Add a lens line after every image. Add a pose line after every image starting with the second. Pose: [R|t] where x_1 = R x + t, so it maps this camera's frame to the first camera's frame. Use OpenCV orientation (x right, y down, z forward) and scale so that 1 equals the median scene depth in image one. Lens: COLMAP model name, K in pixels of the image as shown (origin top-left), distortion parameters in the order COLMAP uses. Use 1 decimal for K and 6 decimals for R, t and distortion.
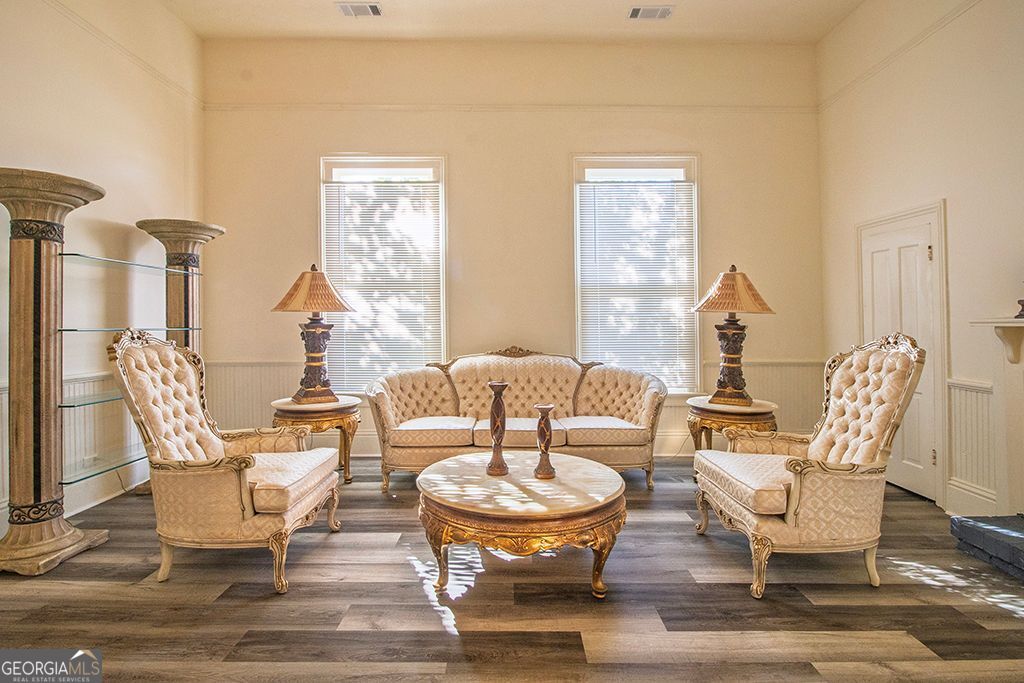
lens RADIAL K [[507.1, 0, 512.8], [0, 507.1, 315.7], [0, 0, 1]] dist [-0.000190, 0.000103]
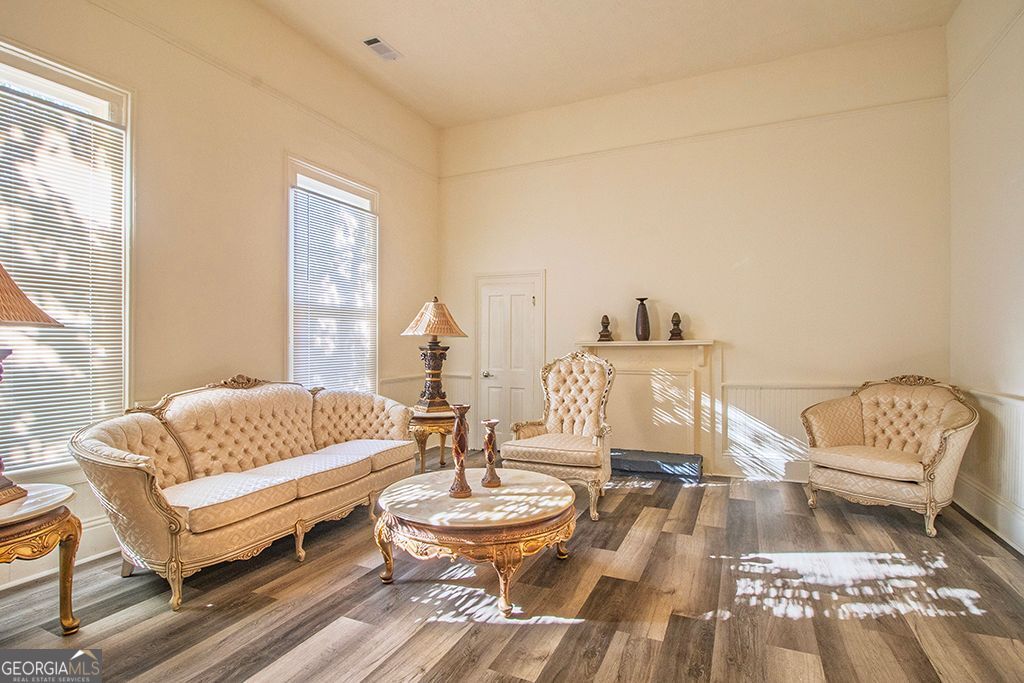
lens RADIAL K [[506.9, 0, 506.7], [0, 506.9, 337.8], [0, 0, 1]] dist [0.000465, 0.000043]
pose [[0.444302, 0.009264, 0.895829, -0.551829], [-0.009990, 0.999936, -0.005387, 0.002909], [-0.895821, -0.006556, 0.444366, 0.297896]]
